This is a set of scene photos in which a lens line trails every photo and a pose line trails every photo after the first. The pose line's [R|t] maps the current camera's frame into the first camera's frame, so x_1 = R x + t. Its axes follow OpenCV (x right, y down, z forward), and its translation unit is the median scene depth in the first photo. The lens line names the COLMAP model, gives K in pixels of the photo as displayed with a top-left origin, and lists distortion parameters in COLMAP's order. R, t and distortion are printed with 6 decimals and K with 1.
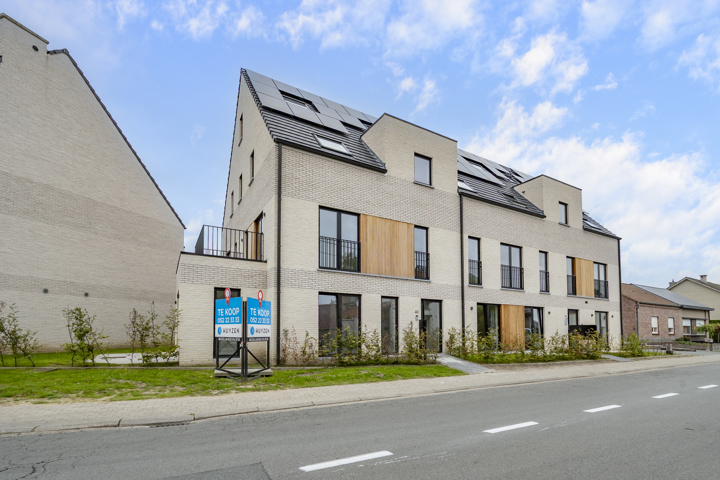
lens RADIAL K [[292.7, 0, 356.1], [0, 292.7, 222.9], [0, 0, 1]] dist [-0.000040, 0.000034]
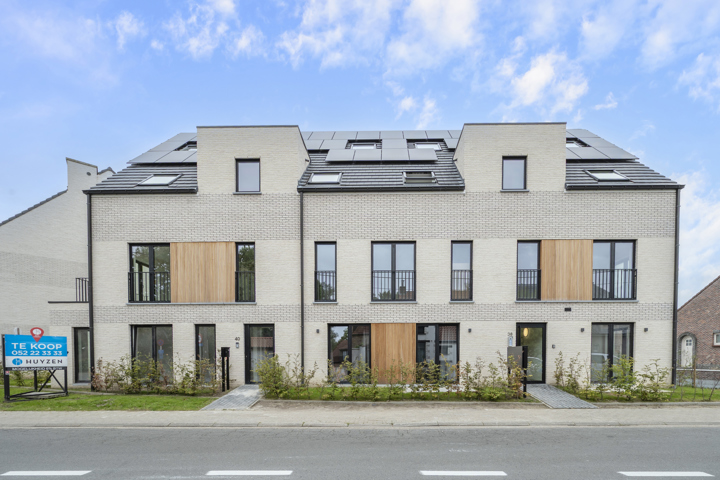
lens RADIAL K [[270.3, 0, 360.0], [0, 270.3, 288.2], [0, 0, 1]] dist [-0.000602, 0.000012]
pose [[0.881804, -0.131017, -0.453052, 0.778727], [0.173031, 0.983524, 0.052357, 0.145993], [0.438728, -0.124561, 0.889945, 0.377612]]
